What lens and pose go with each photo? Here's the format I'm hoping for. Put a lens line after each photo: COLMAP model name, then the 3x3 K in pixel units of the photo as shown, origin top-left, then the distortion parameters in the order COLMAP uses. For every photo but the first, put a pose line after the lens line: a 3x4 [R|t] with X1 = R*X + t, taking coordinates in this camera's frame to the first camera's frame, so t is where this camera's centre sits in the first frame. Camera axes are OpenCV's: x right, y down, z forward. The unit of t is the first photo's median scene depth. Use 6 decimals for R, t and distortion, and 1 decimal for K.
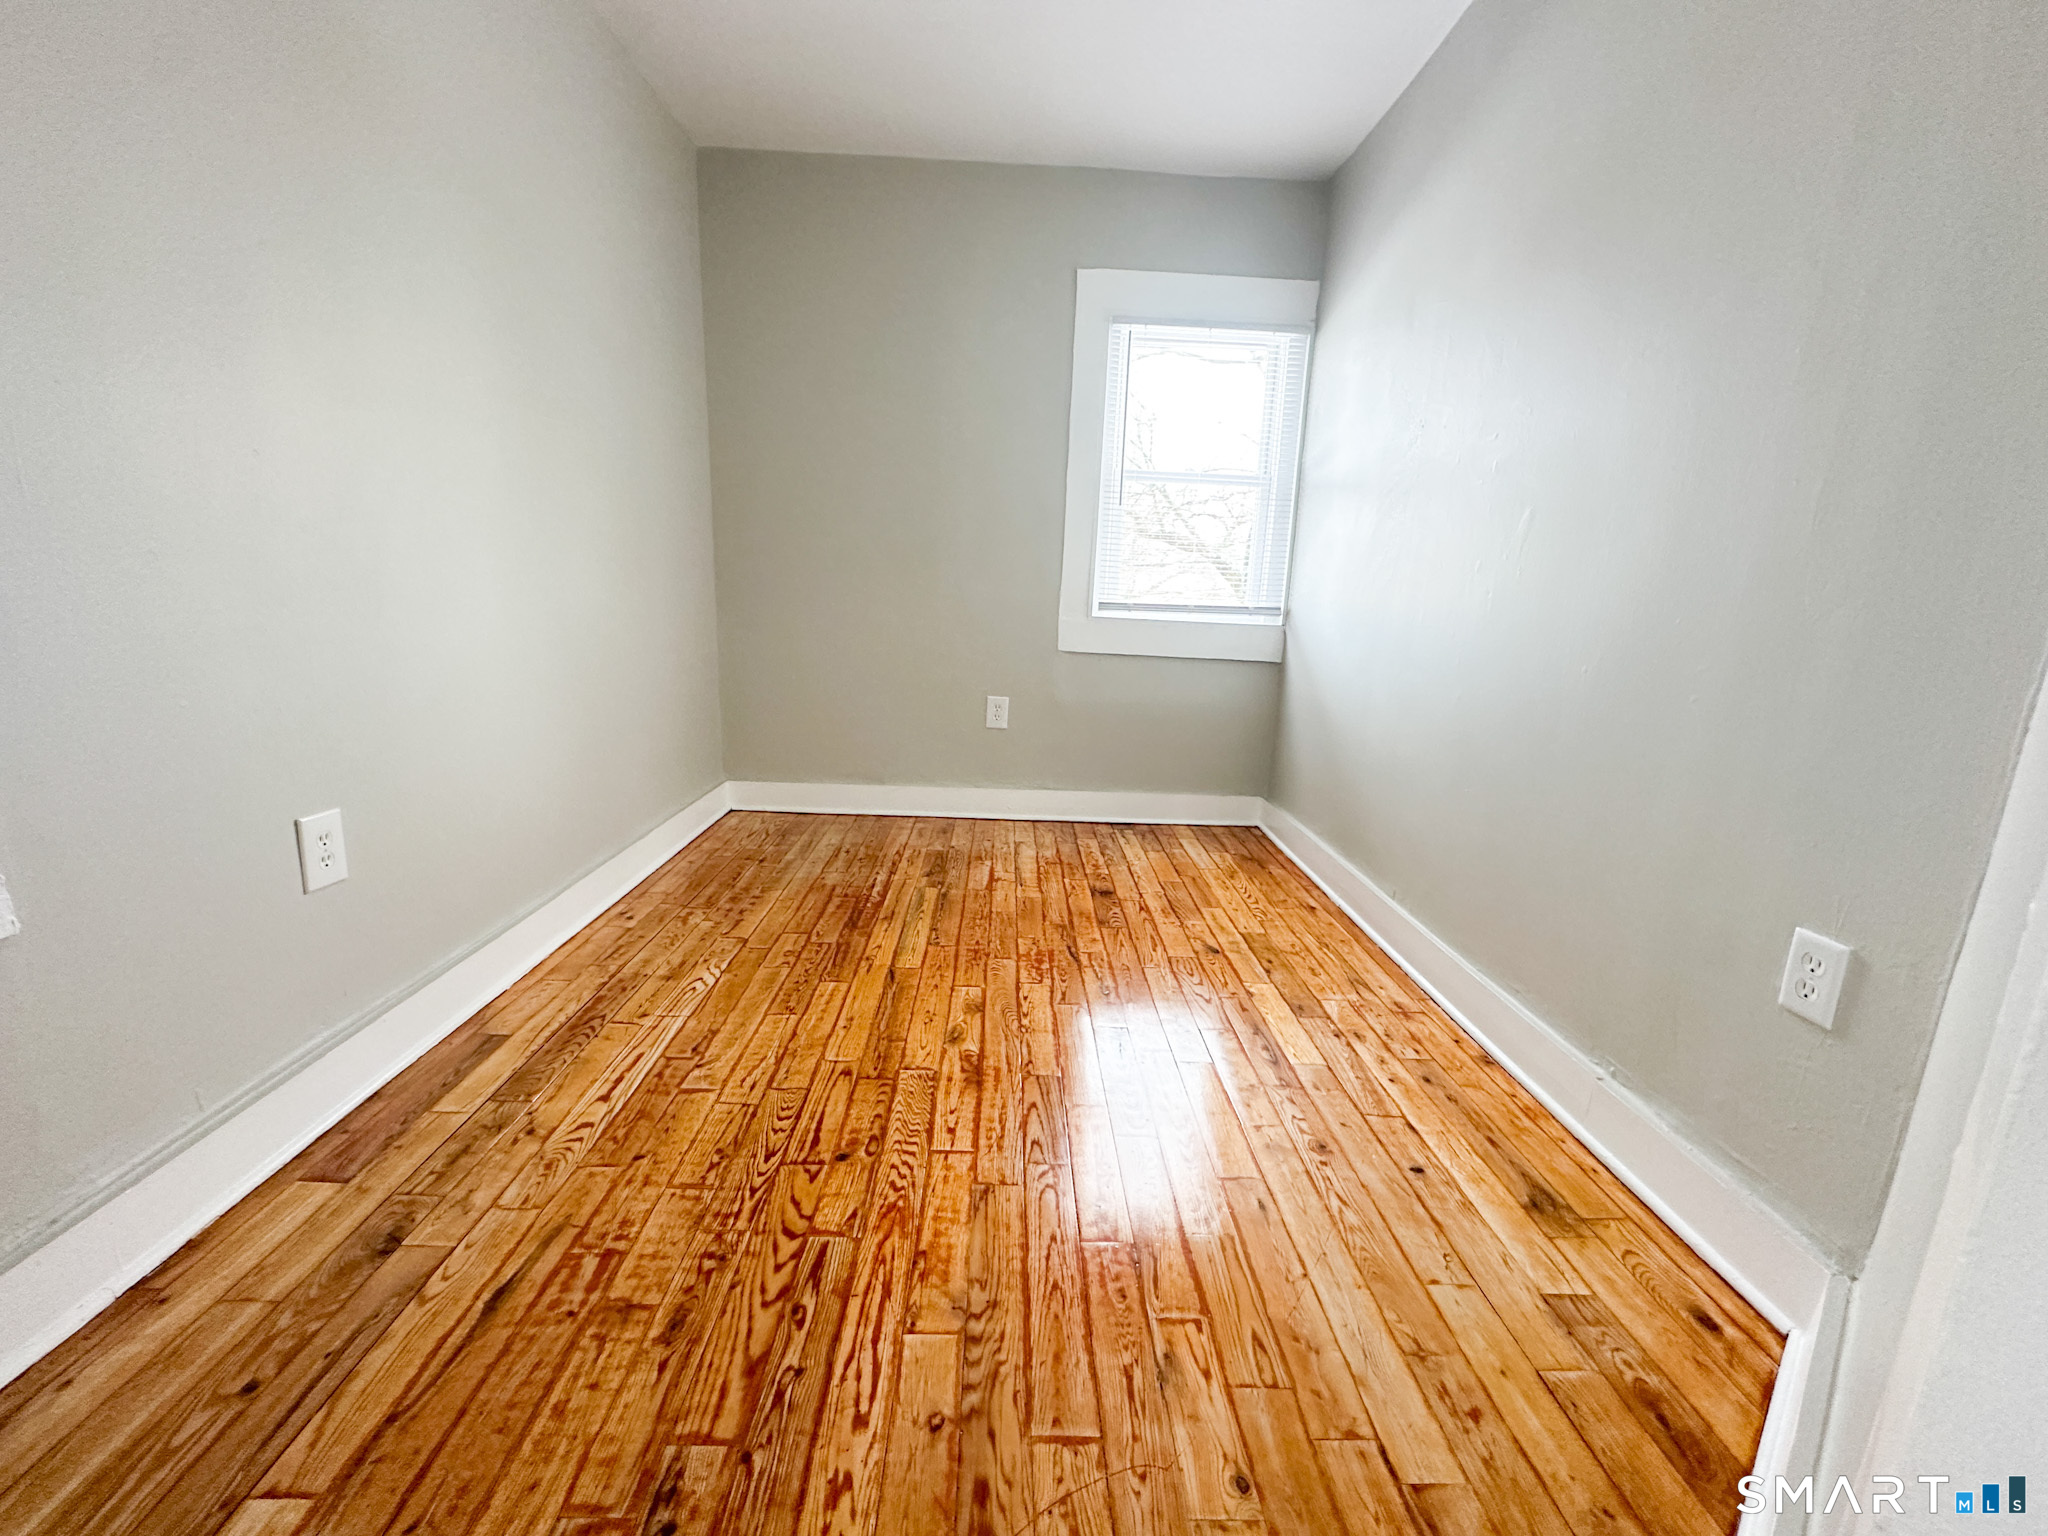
lens RADIAL K [[821.1, 0, 1025.9], [0, 821.1, 777.6], [0, 0, 1]] dist [0.006721, -0.000541]
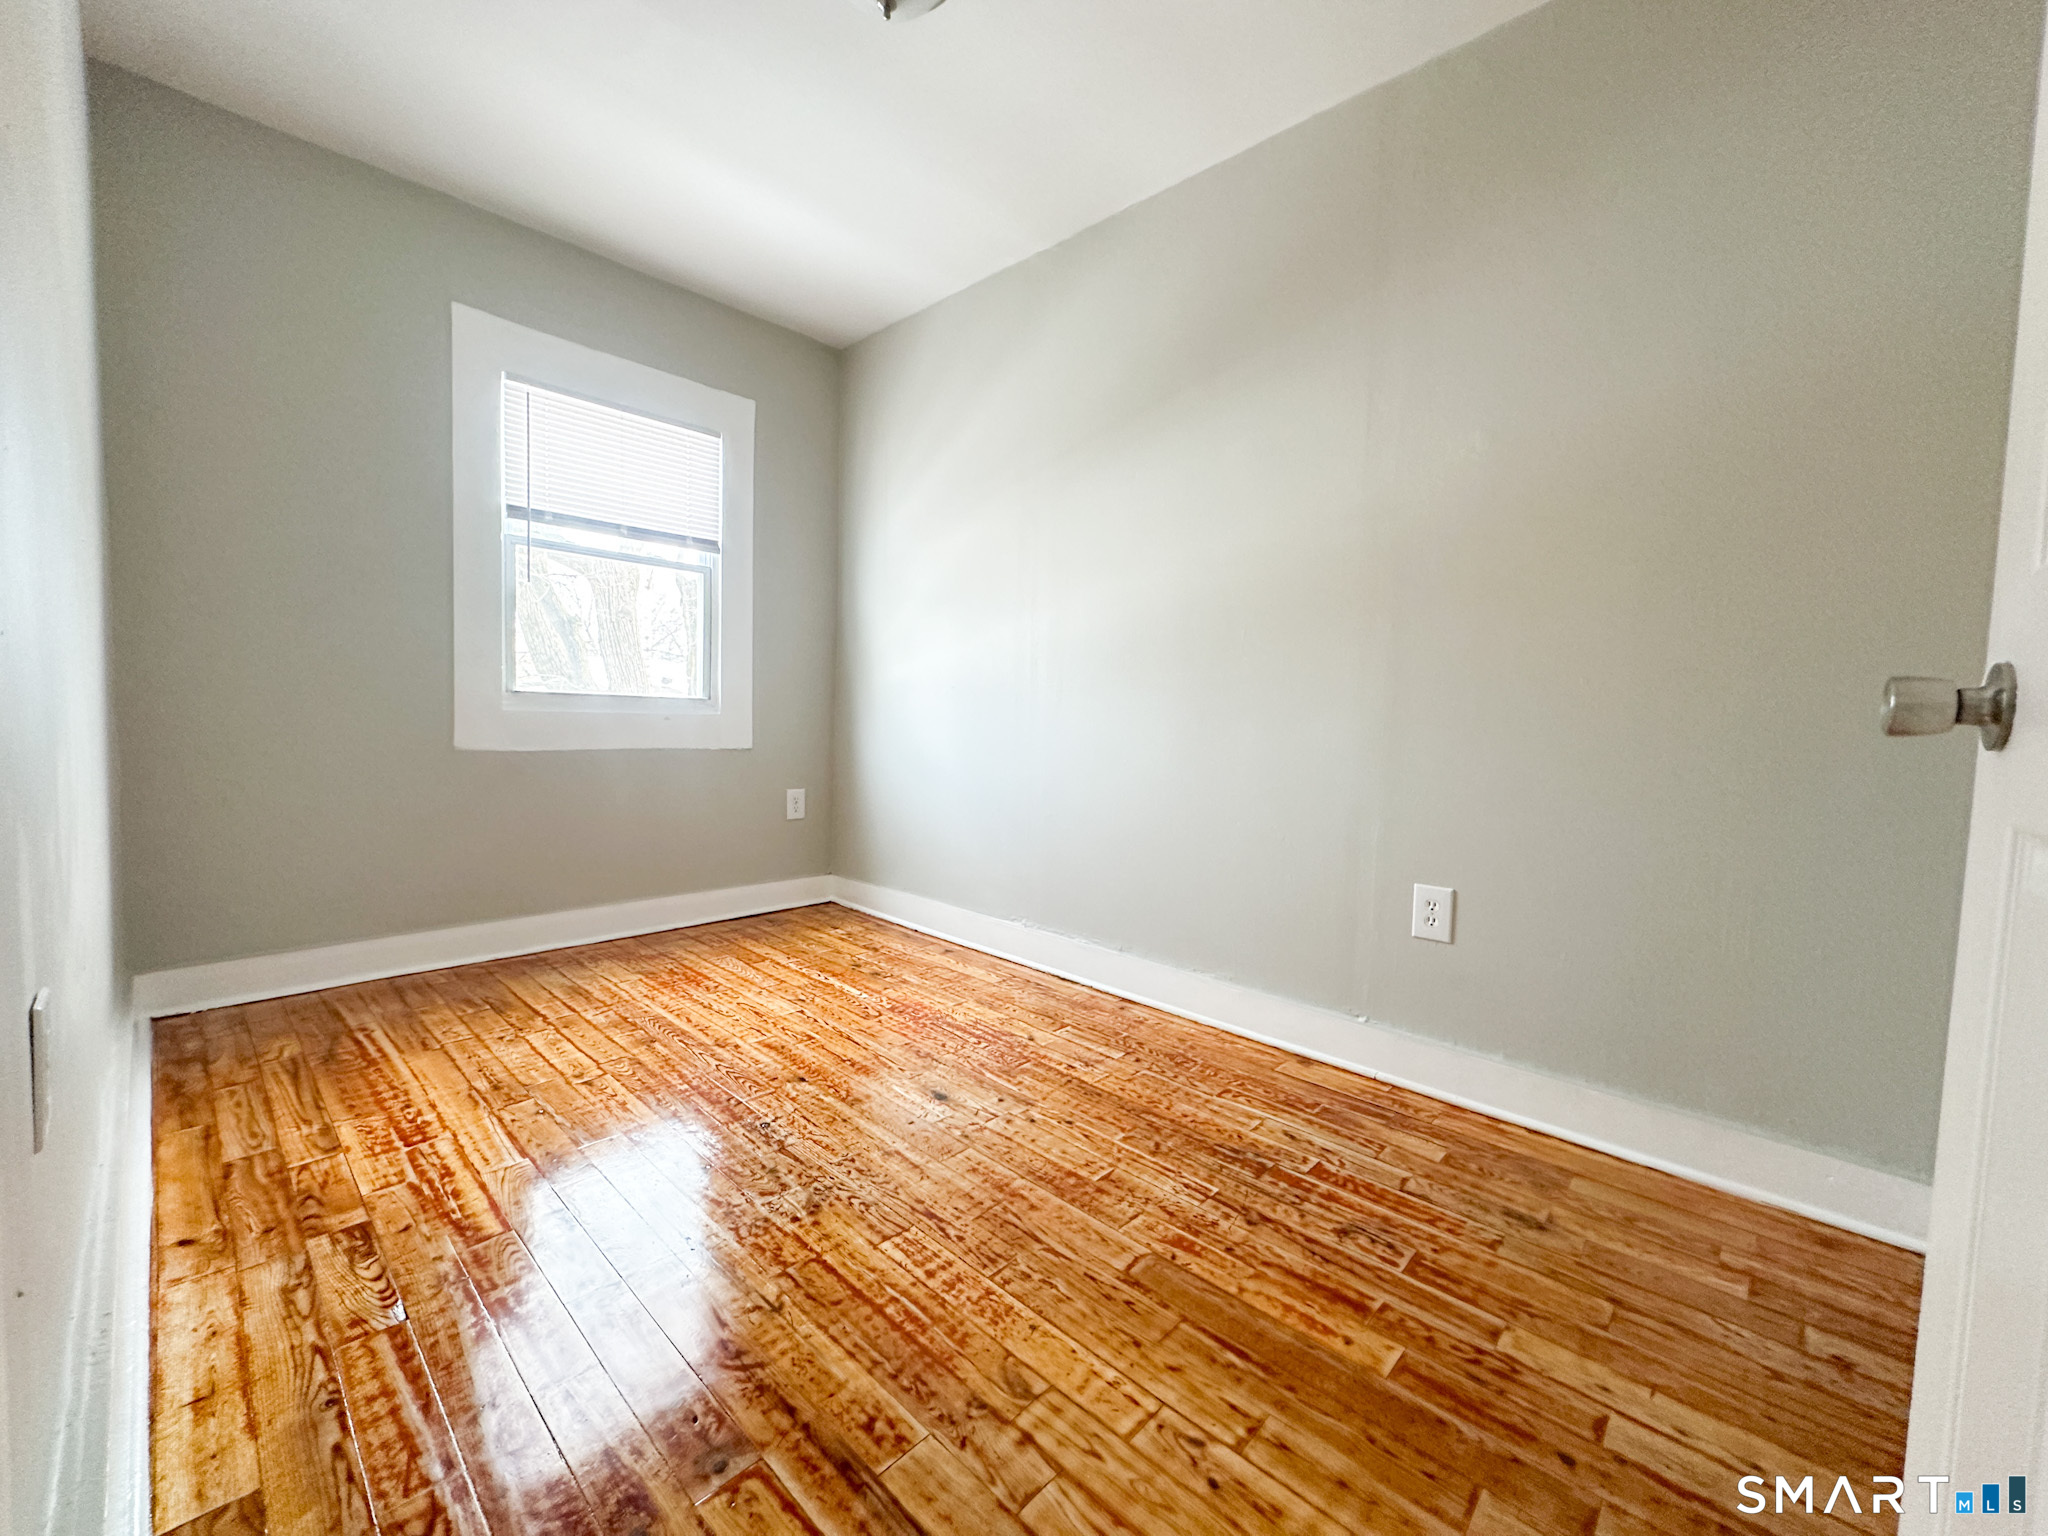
lens RADIAL K [[821.1, 0, 1023.9], [0, 821.1, 756.9], [0, 0, 1]] dist [0.006721, -0.000541]
pose [[0.748692, -0.058380, 0.660342, -0.189474], [0.136656, 0.988312, -0.067565, -0.016753], [-0.648679, 0.140825, 0.747919, 0.070613]]
